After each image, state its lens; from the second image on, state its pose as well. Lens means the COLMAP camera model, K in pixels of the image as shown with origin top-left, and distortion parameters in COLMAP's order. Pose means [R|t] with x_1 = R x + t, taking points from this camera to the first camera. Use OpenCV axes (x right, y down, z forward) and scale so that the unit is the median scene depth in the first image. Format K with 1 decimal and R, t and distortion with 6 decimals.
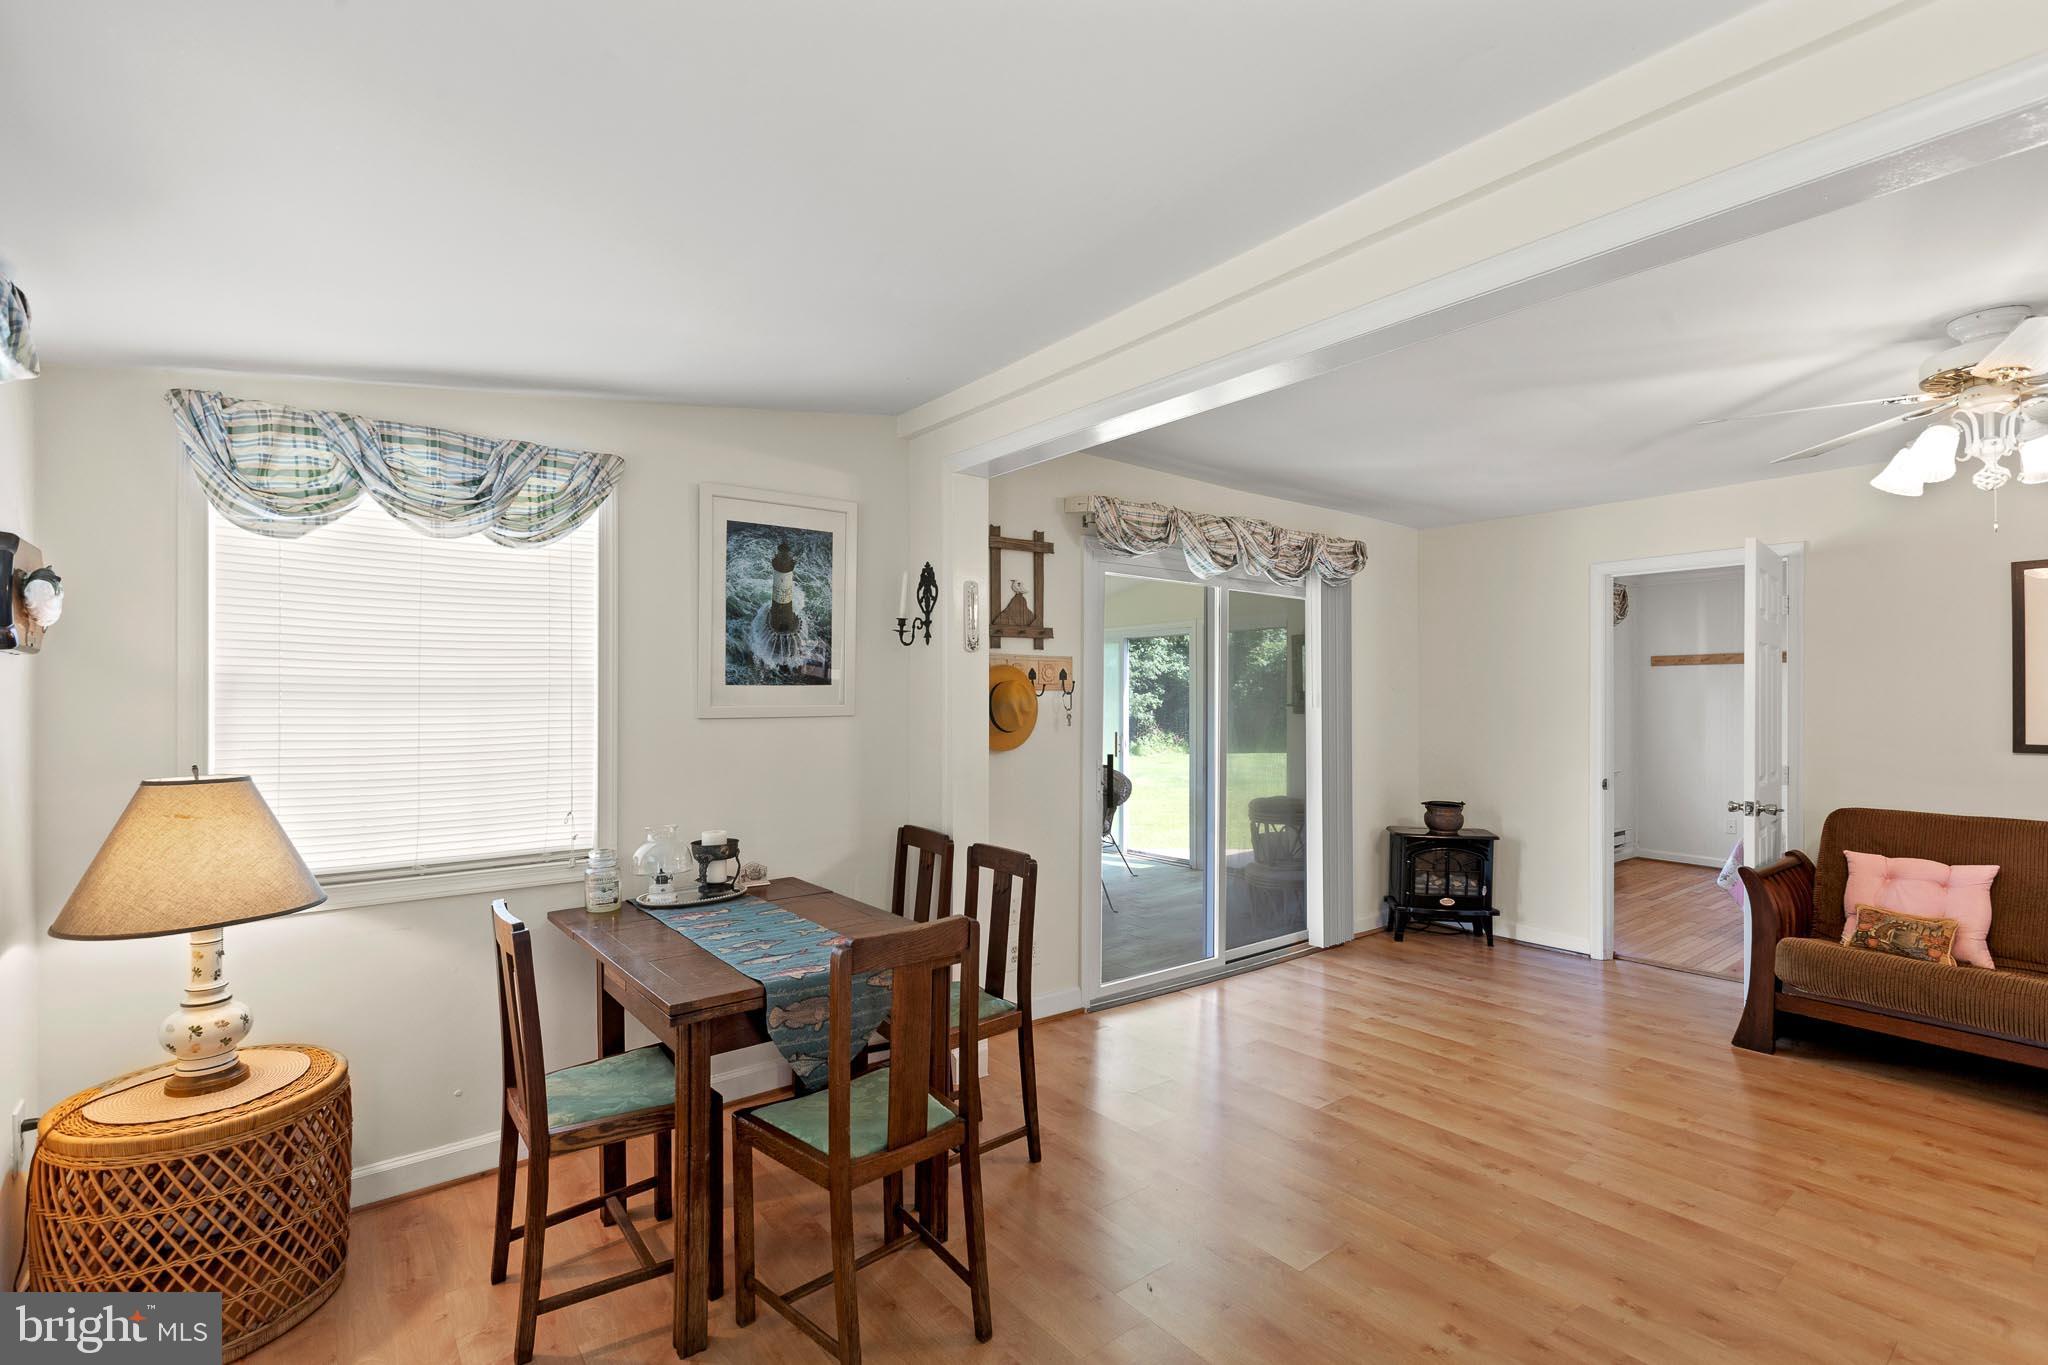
lens RADIAL K [[922.6, 0, 1017.0], [0, 922.6, 684.0], [0, 0, 1]] dist [0.001868, 0.000499]
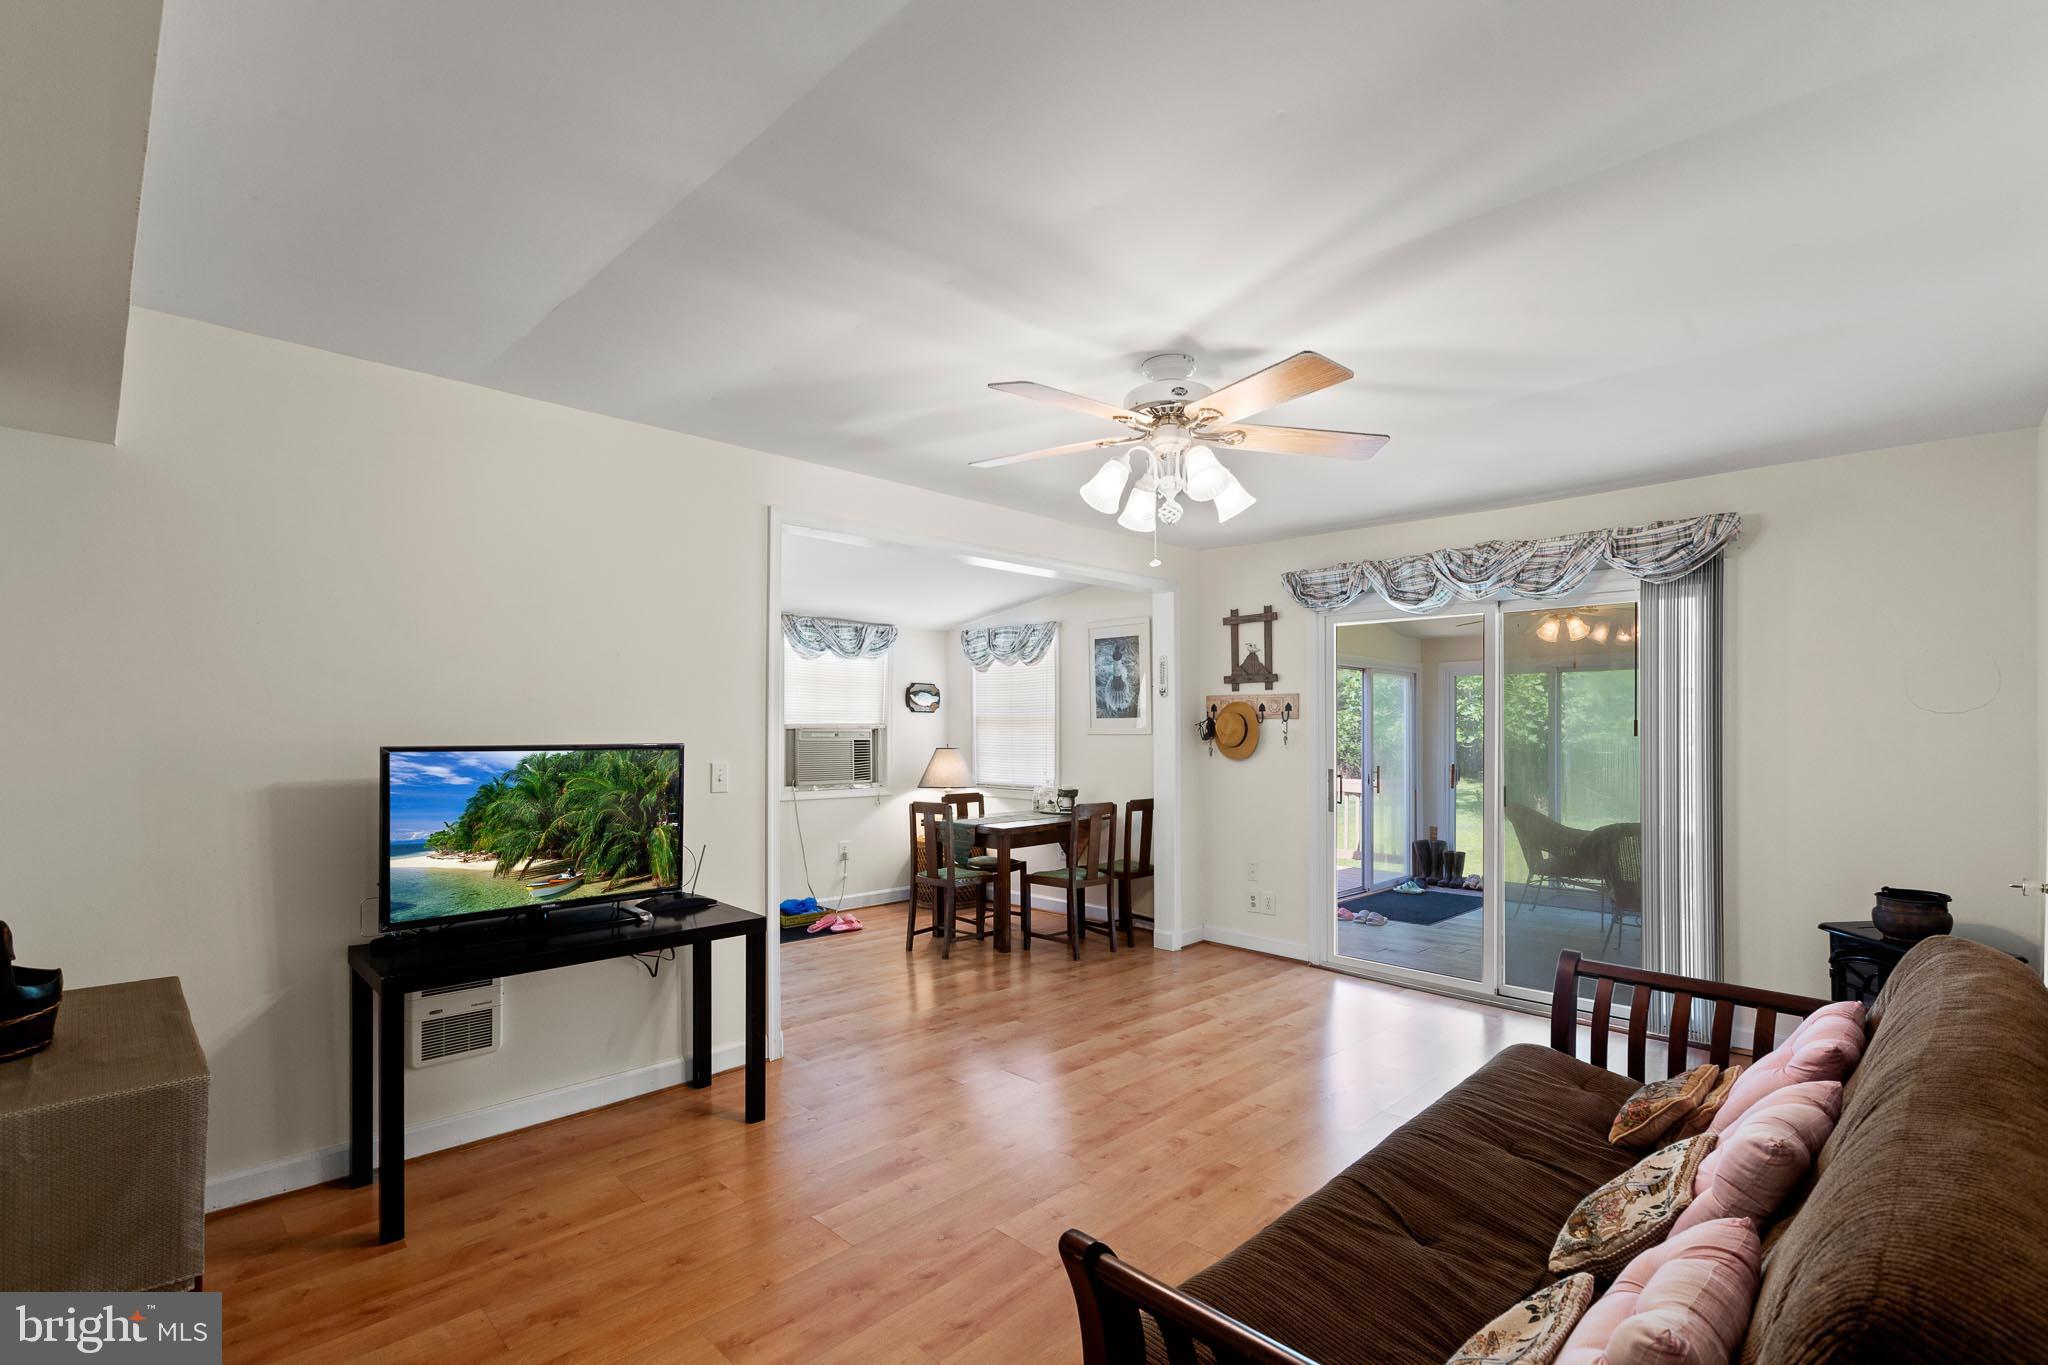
lens RADIAL K [[929.0, 0, 1019.7], [0, 929.0, 715.9], [0, 0, 1]] dist [0.003050, -0.005606]
pose [[0.120483, -0.011503, -0.992649, 1.661055], [0.010966, 0.999887, -0.010256, 0.015015], [0.992655, -0.009650, 0.120595, 0.545613]]
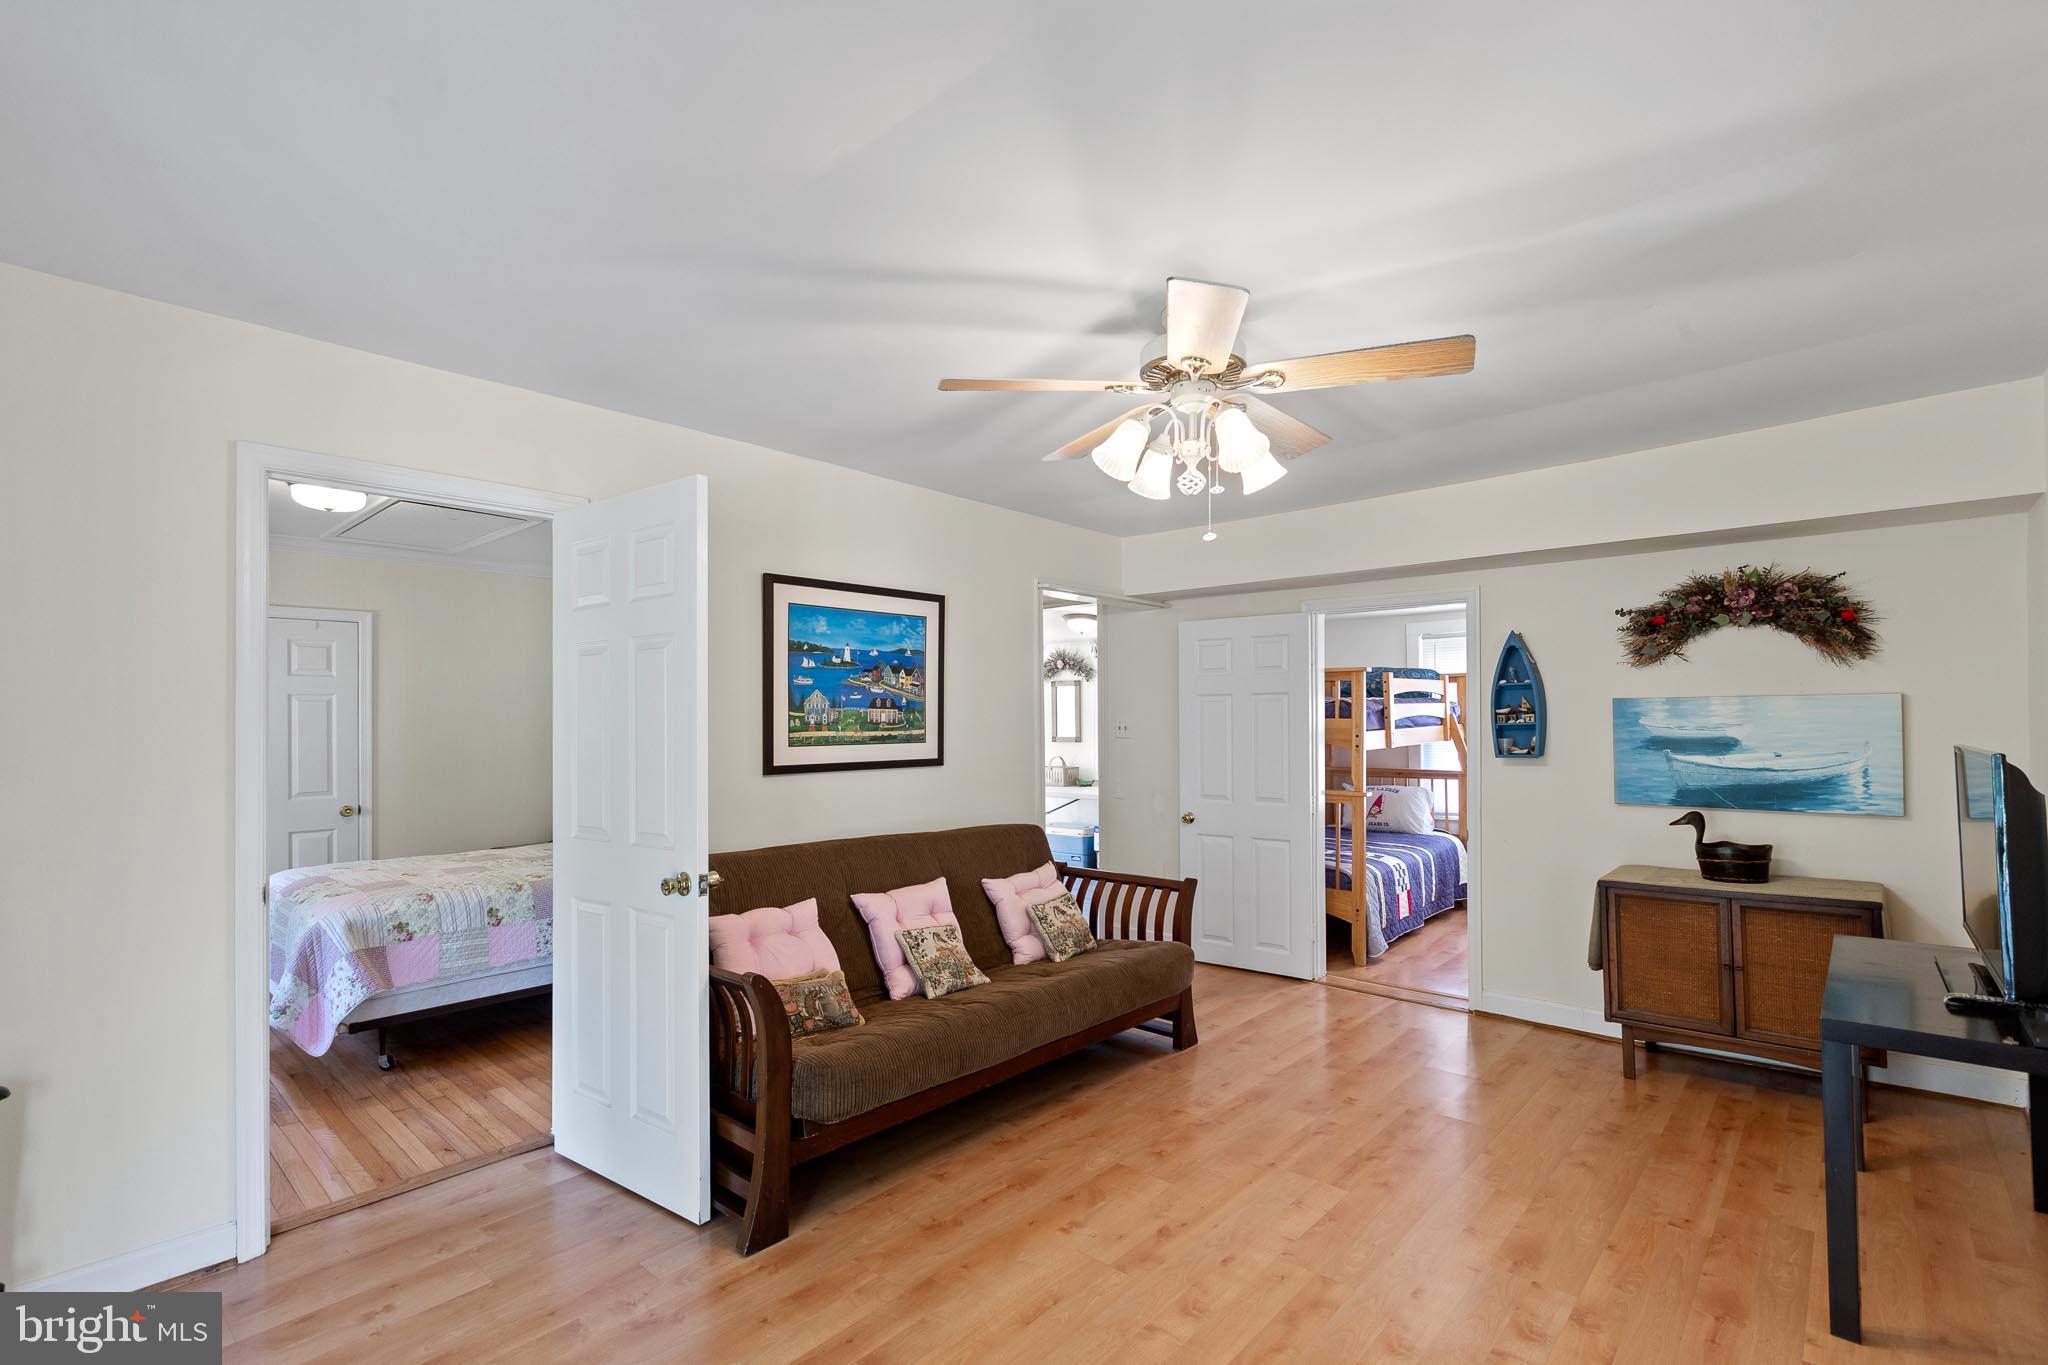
lens RADIAL K [[929.0, 0, 1019.7], [0, 929.0, 715.9], [0, 0, 1]] dist [0.003050, -0.005606]
pose [[-0.177744, 0.000467, 0.984077, 0.117078], [-0.011645, 0.999929, -0.002578, 0.014745], [-0.984008, -0.011917, -0.177726, 1.056416]]
